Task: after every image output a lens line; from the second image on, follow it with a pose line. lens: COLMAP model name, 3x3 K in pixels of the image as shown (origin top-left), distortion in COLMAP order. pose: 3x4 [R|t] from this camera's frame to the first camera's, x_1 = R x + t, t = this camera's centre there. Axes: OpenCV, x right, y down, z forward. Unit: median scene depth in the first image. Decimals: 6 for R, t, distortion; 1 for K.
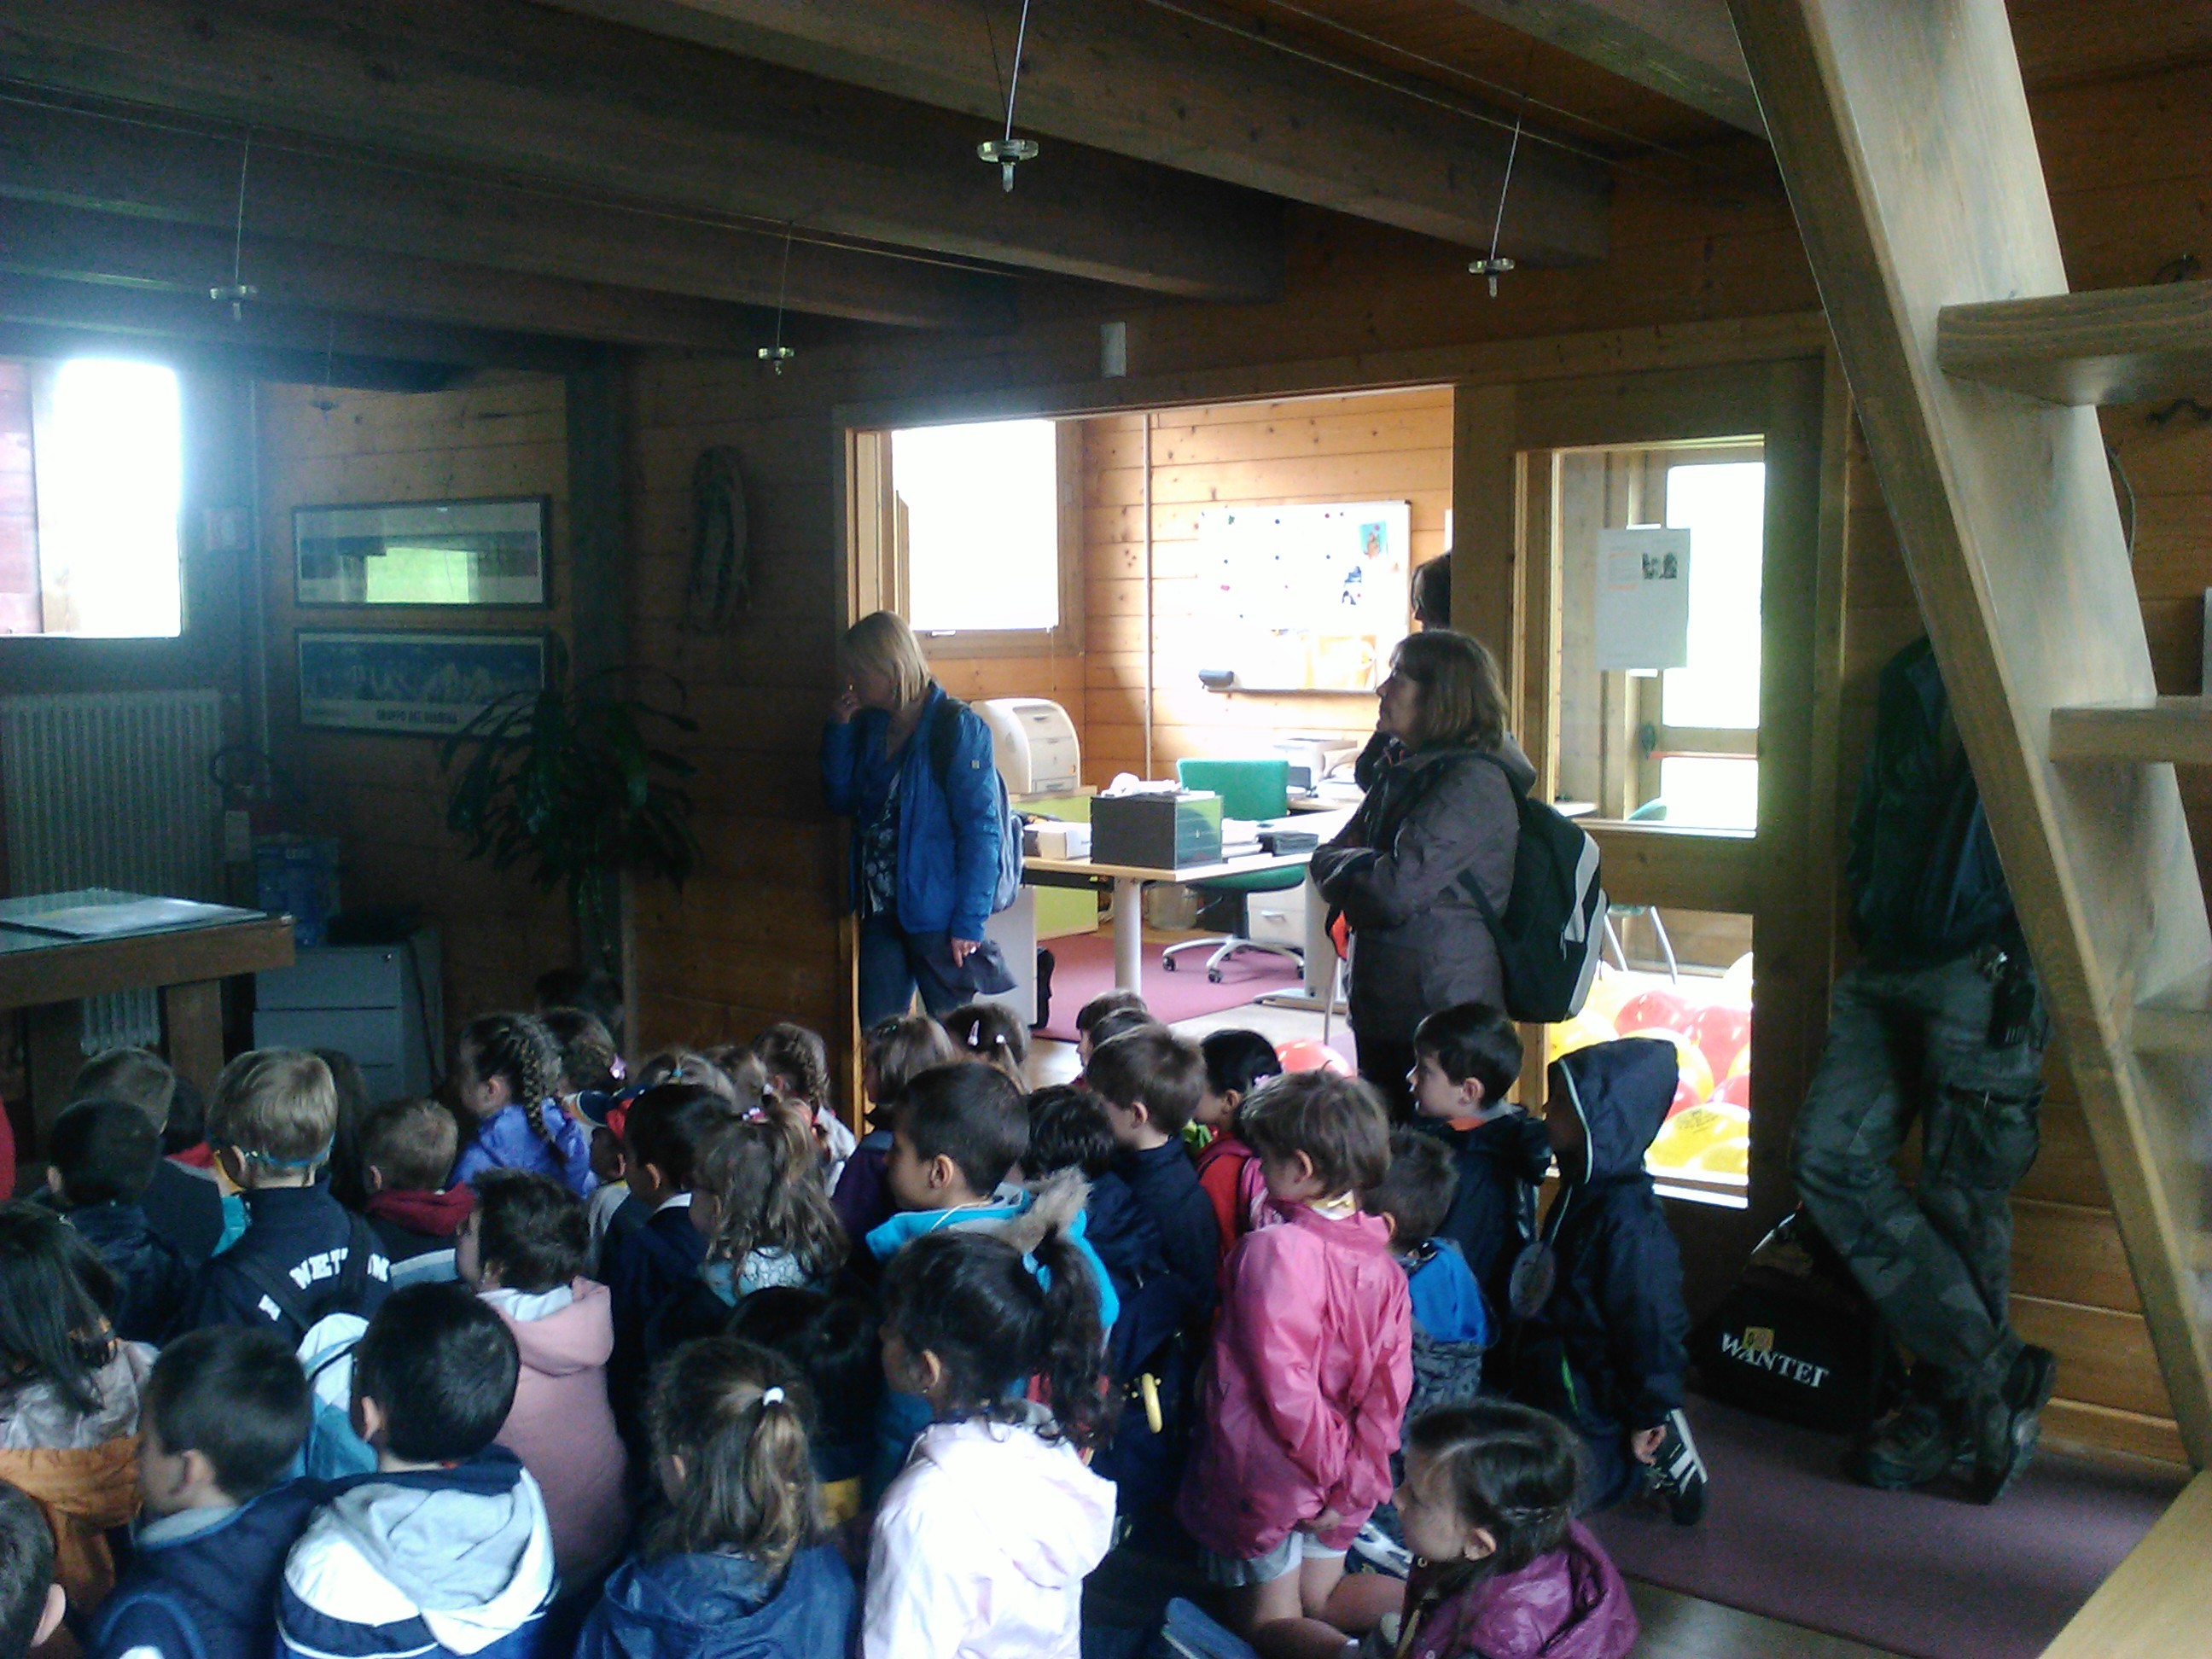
lens RADIAL K [[2174.1, 0, 1193.8], [0, 2174.1, 831.0], [0, 0, 1]] dist [-0.016274, -0.072723]
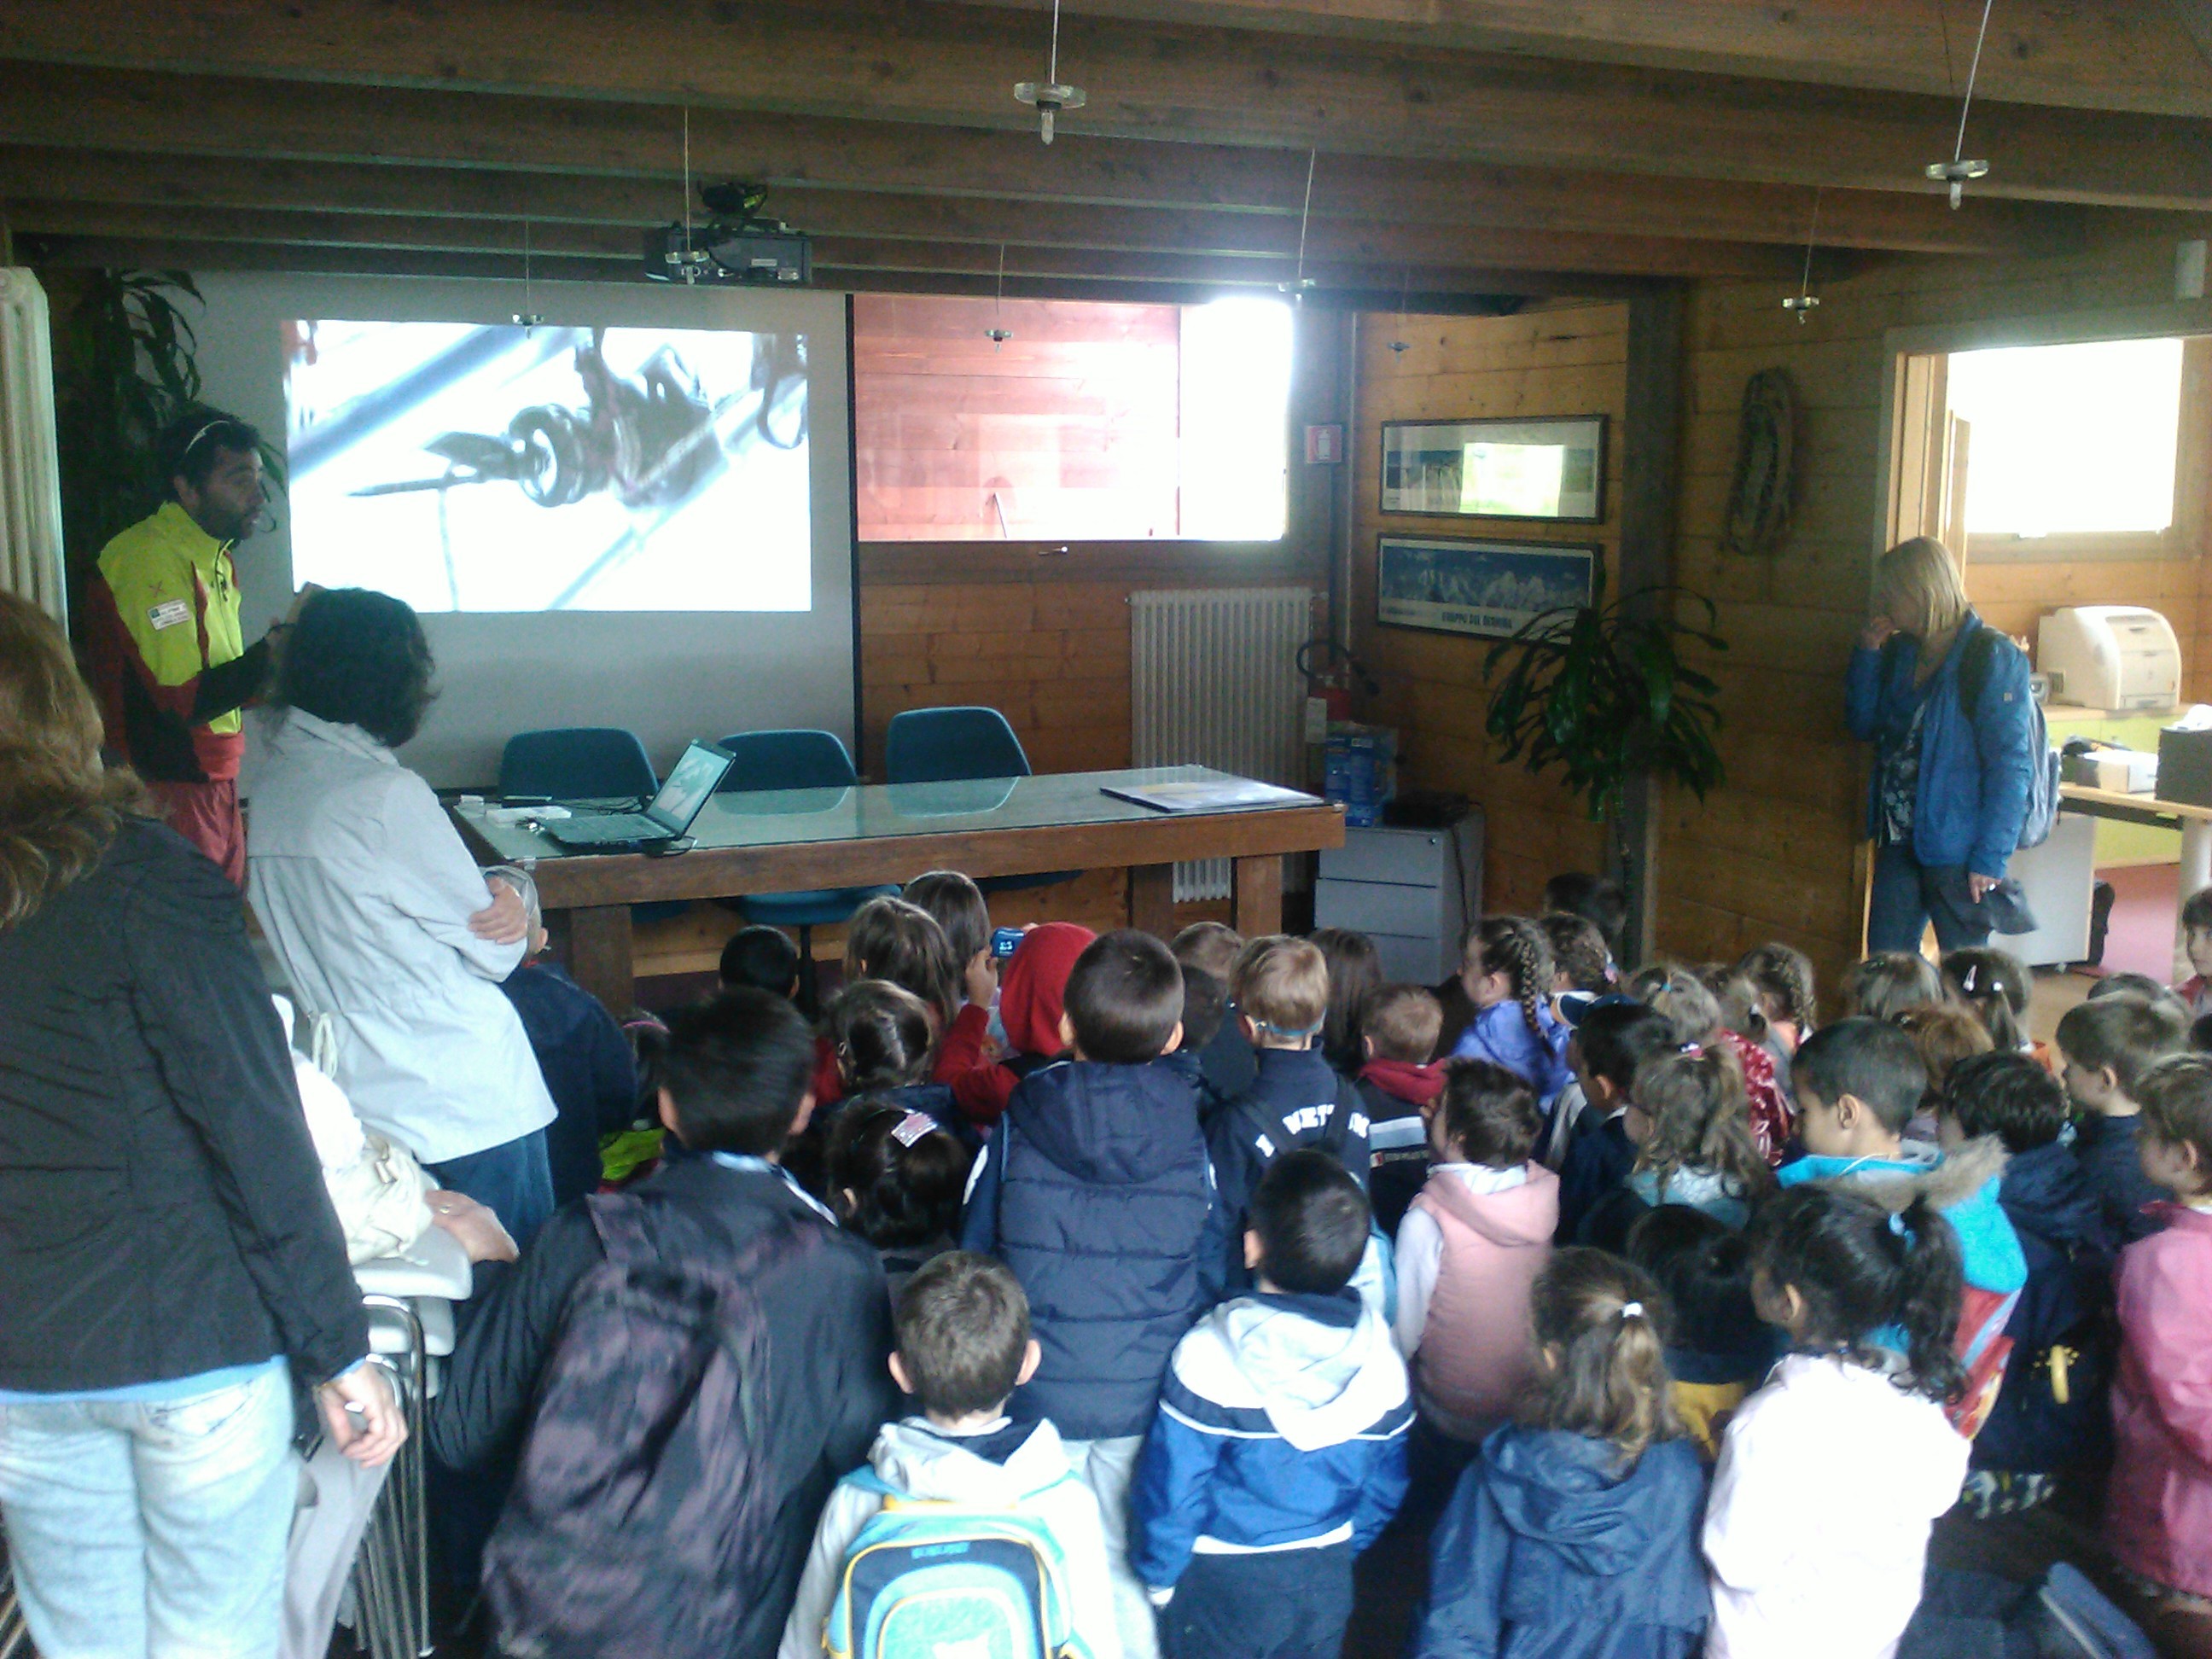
lens RADIAL K [[2253.7, 0, 1106.0], [0, 2253.7, 829.5], [0, 0, 1]] dist [0.000888, -0.022285]
pose [[0.857791, 0.086246, -0.506710, 0.069184], [-0.052917, 0.995402, 0.079844, -0.031676], [0.511267, -0.041676, 0.858411, -0.073487]]
